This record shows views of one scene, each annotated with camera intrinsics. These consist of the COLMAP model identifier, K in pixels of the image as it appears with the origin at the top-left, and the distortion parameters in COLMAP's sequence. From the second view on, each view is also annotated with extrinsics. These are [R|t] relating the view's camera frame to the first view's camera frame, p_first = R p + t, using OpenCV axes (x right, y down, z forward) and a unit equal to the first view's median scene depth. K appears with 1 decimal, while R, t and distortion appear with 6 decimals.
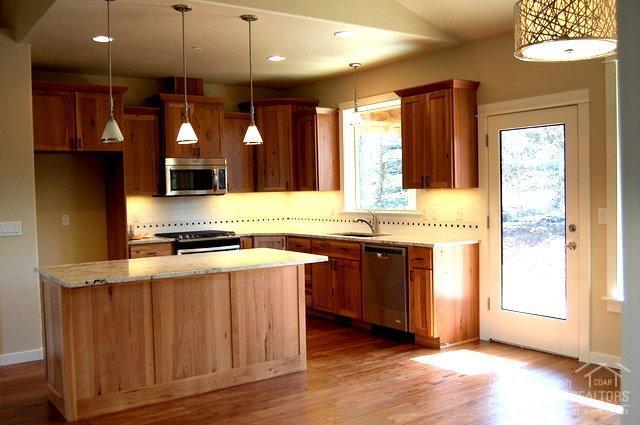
lens RADIAL K [[631.3, 0, 320.8], [0, 631.3, 215.7], [0, 0, 1]] dist [-0.063396, 0.000000]
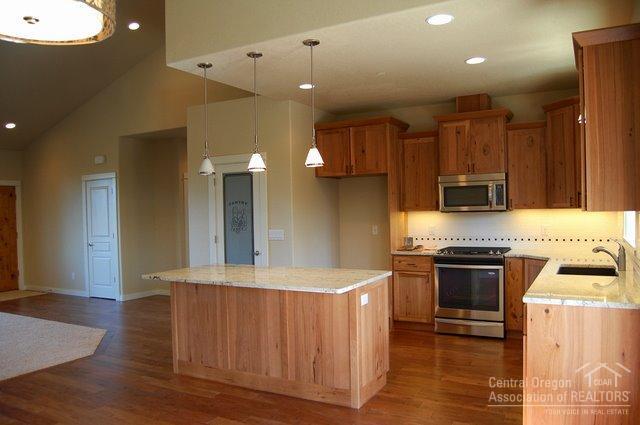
lens RADIAL K [[505.8, 0, 307.7], [0, 505.8, 211.3], [0, 0, 1]] dist [-0.087109, 0.029216]
pose [[0.415392, 0.020682, -0.909407, 0.528753], [-0.026736, 0.999587, 0.010520, -0.043010], [0.909249, 0.019944, 0.415774, 0.547501]]
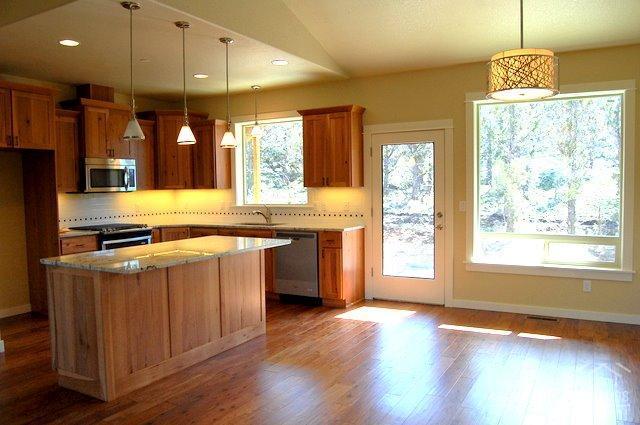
lens RADIAL K [[505.8, 0, 322.5], [0, 505.8, 217.6], [0, 0, 1]] dist [-0.087109, 0.029216]
pose [[0.906028, -0.015656, 0.422927, -0.294293], [0.011158, 0.999852, 0.013109, 0.006791], [-0.423070, -0.007158, 0.906069, 0.055760]]
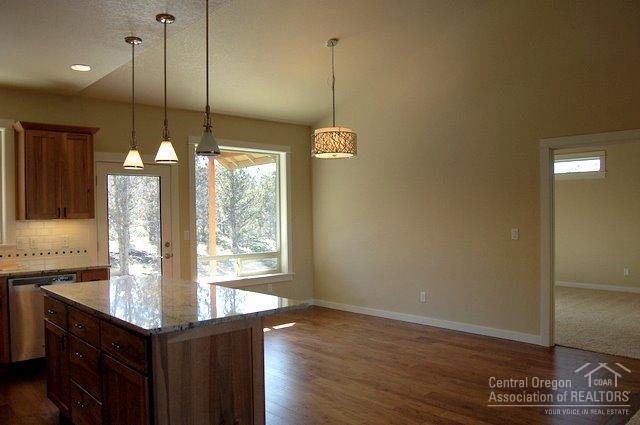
lens RADIAL K [[505.8, 0, 321.5], [0, 505.8, 214.8], [0, 0, 1]] dist [-0.087109, 0.029216]
pose [[-0.124952, 0.022589, 0.991906, -0.769204], [0.060810, 0.998036, -0.015068, -0.010139], [-0.990297, 0.058435, -0.126080, 0.685587]]
